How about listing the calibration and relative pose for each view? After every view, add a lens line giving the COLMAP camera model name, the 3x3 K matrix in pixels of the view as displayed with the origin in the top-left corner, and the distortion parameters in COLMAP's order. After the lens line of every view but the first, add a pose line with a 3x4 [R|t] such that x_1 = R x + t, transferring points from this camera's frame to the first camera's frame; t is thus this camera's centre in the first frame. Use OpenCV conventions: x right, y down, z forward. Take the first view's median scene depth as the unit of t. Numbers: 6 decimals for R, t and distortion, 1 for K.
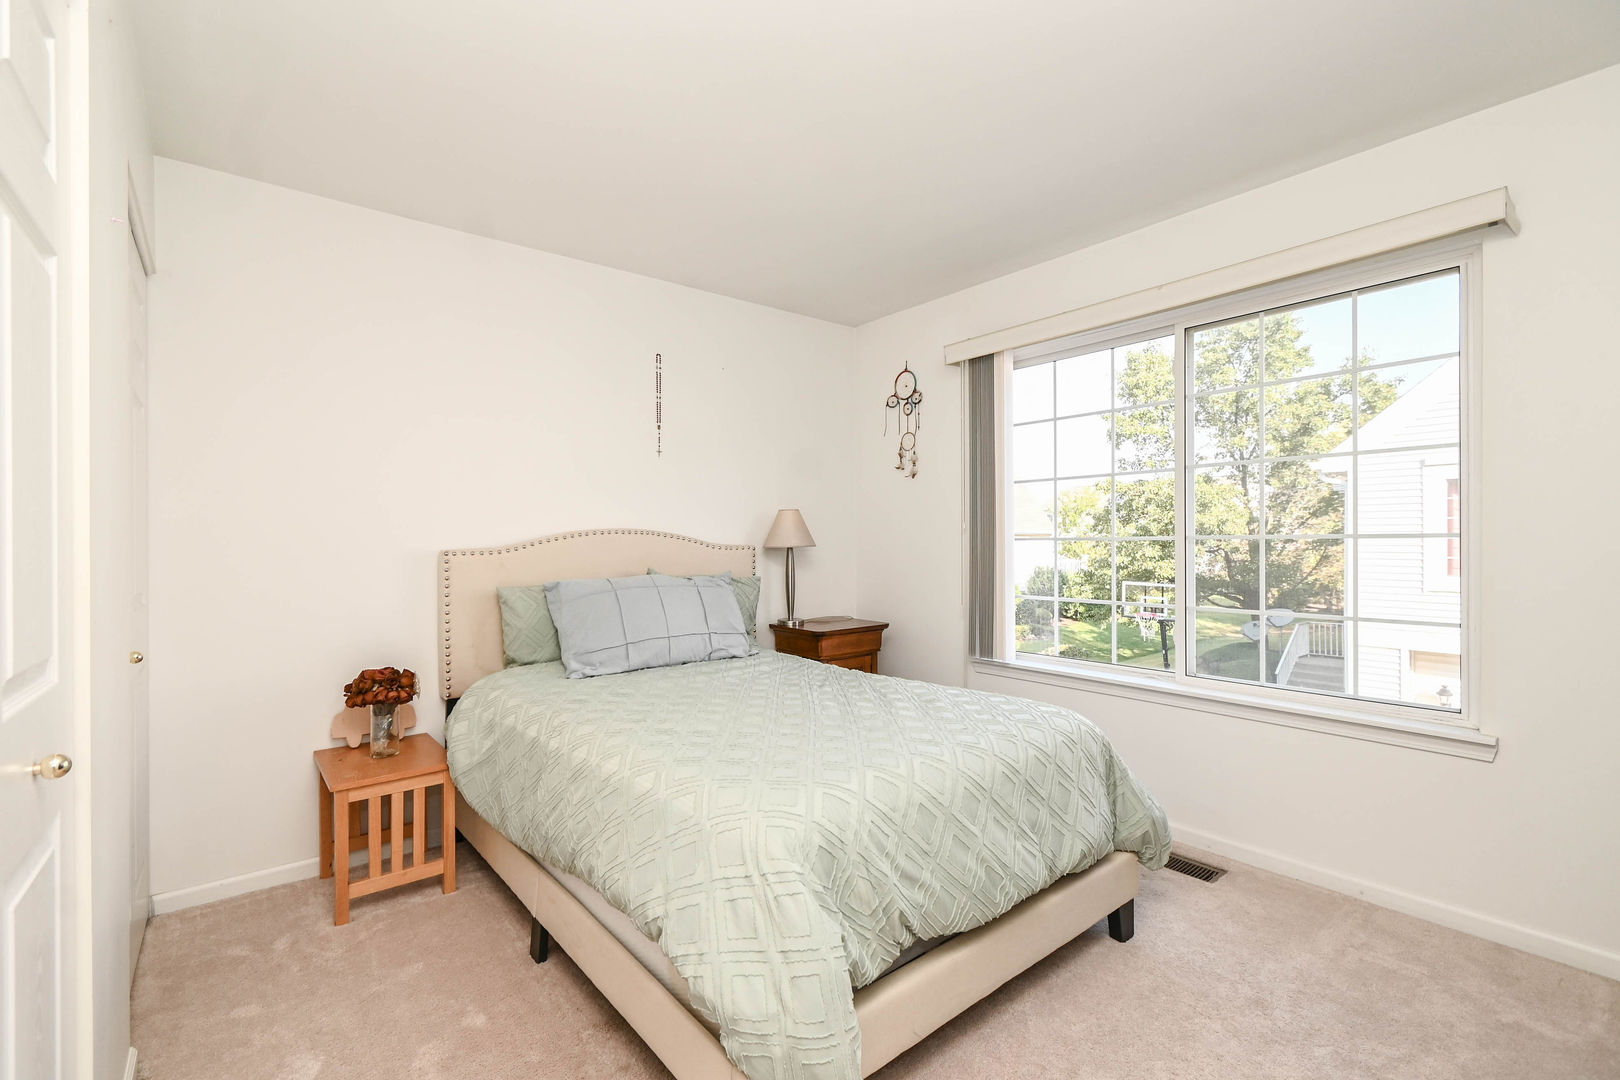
lens RADIAL K [[709.8, 0, 804.3], [0, 709.8, 538.3], [0, 0, 1]] dist [0.013495, 0.000190]
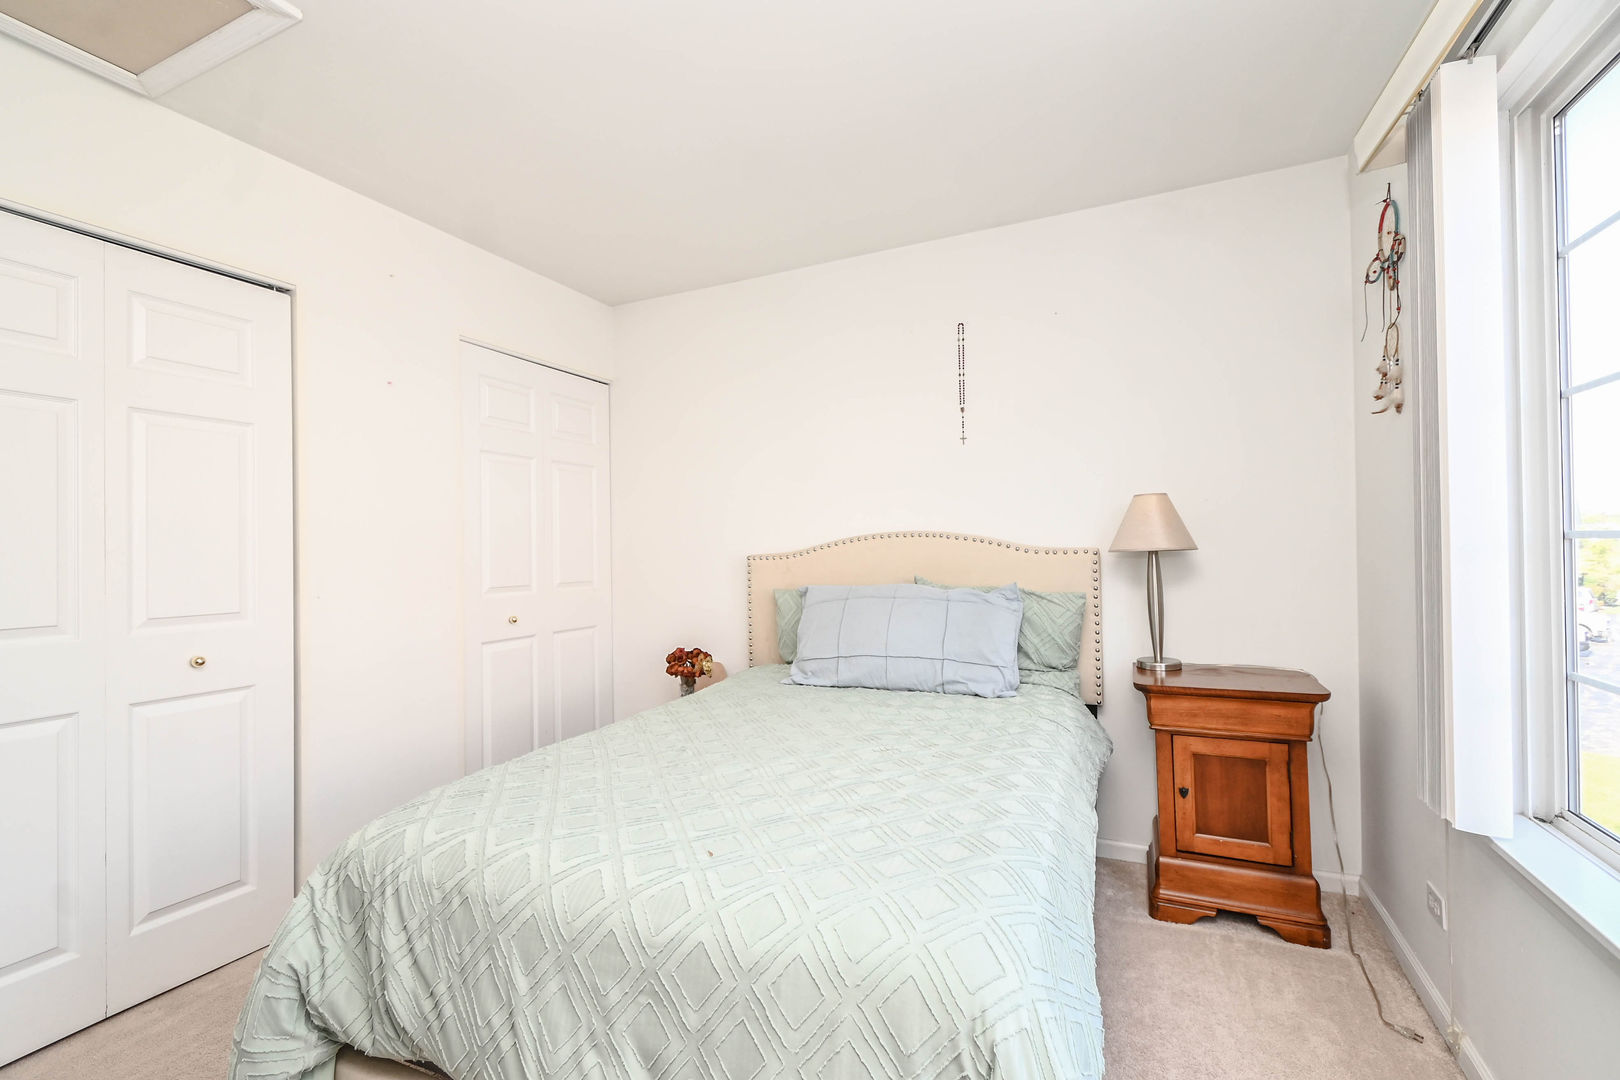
lens RADIAL K [[709.8, 0, 812.4], [0, 709.8, 543.2], [0, 0, 1]] dist [0.013495, 0.000190]
pose [[0.450735, -0.003838, -0.892650, 0.472228], [0.022897, 0.999711, 0.007264, -0.007310], [0.892364, -0.023713, 0.450693, 0.455893]]
